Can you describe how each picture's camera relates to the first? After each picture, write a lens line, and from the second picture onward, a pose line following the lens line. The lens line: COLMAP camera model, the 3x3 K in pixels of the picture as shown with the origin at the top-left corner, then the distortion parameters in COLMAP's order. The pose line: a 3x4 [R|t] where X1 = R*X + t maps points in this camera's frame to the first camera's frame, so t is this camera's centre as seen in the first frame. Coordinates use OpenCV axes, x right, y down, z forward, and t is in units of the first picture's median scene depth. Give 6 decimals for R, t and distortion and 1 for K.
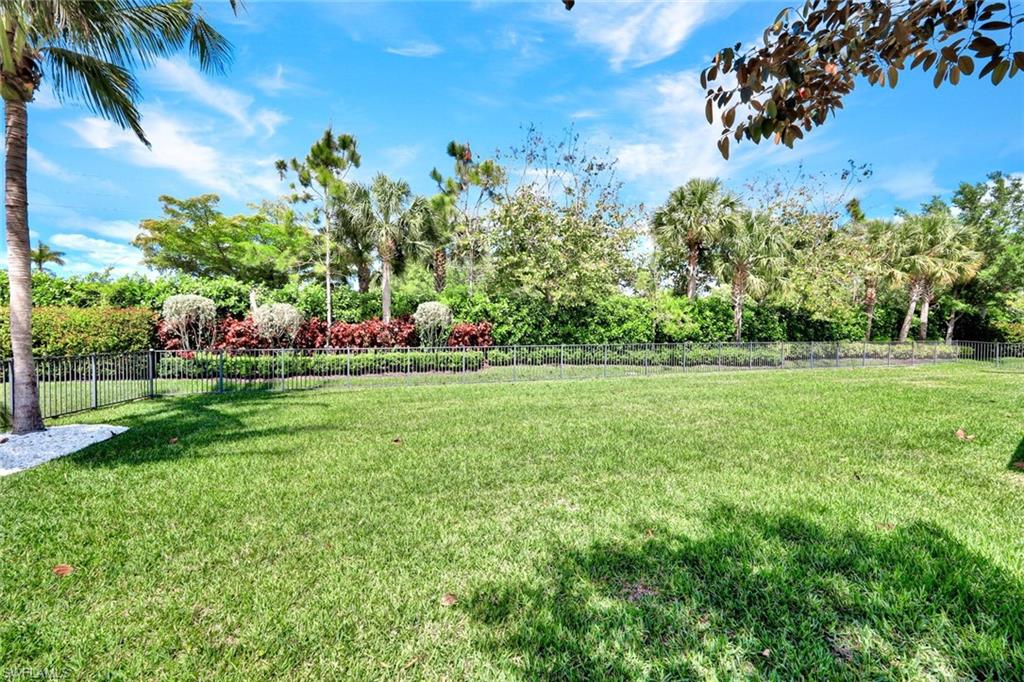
lens RADIAL K [[415.9, 0, 505.9], [0, 415.9, 340.4], [0, 0, 1]] dist [0.004379, -0.000373]
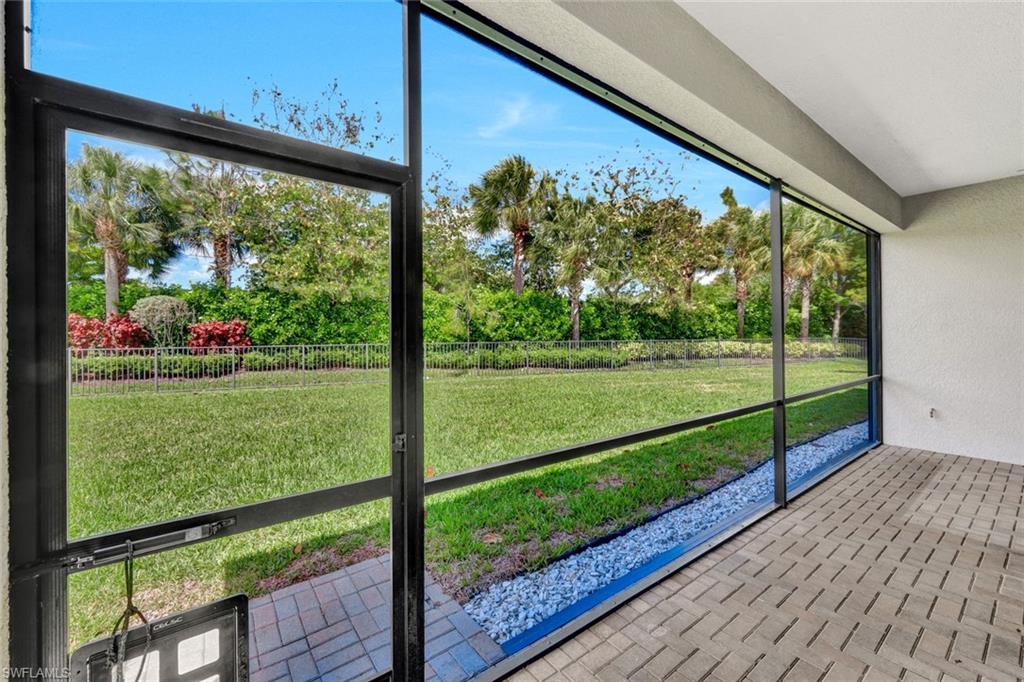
lens RADIAL K [[415.9, 0, 512.9], [0, 415.9, 335.8], [0, 0, 1]] dist [0.004379, -0.000373]
pose [[0.999985, -0.002387, 0.004988, 0.435935], [0.002375, 0.999994, 0.002434, -0.010174], [-0.004994, -0.002422, 0.999985, 0.114466]]
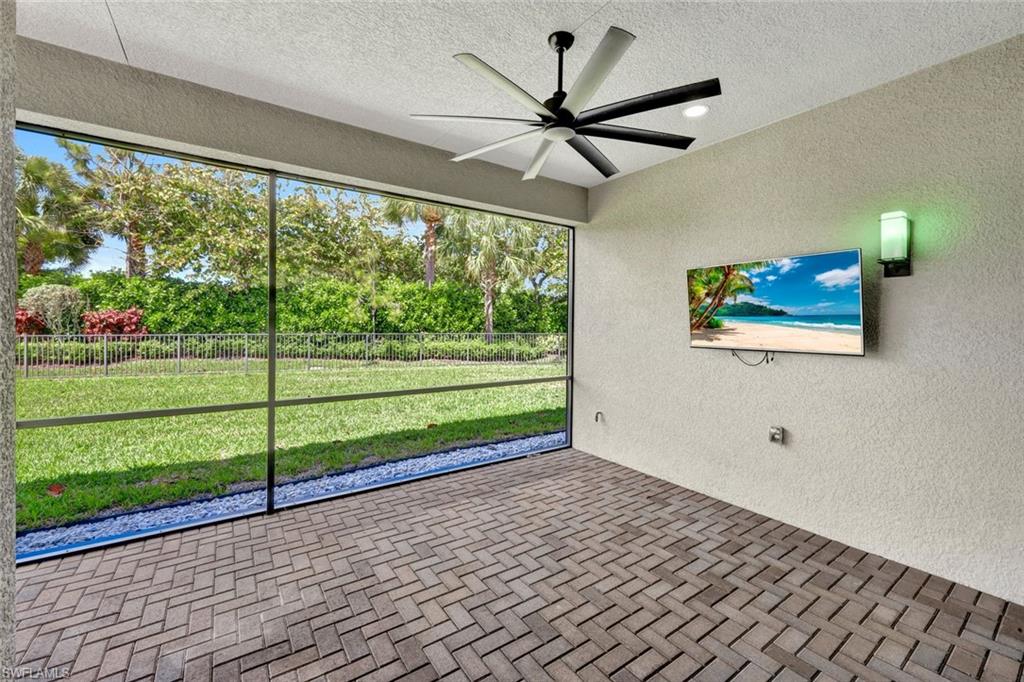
lens RADIAL K [[415.9, 0, 511.7], [0, 415.9, 317.1], [0, 0, 1]] dist [0.004379, -0.000373]
pose [[0.999008, 0.007256, -0.043935, 0.669713], [-0.008131, 0.999771, -0.019772, -0.013105], [0.043782, 0.020109, 0.998839, 0.126973]]
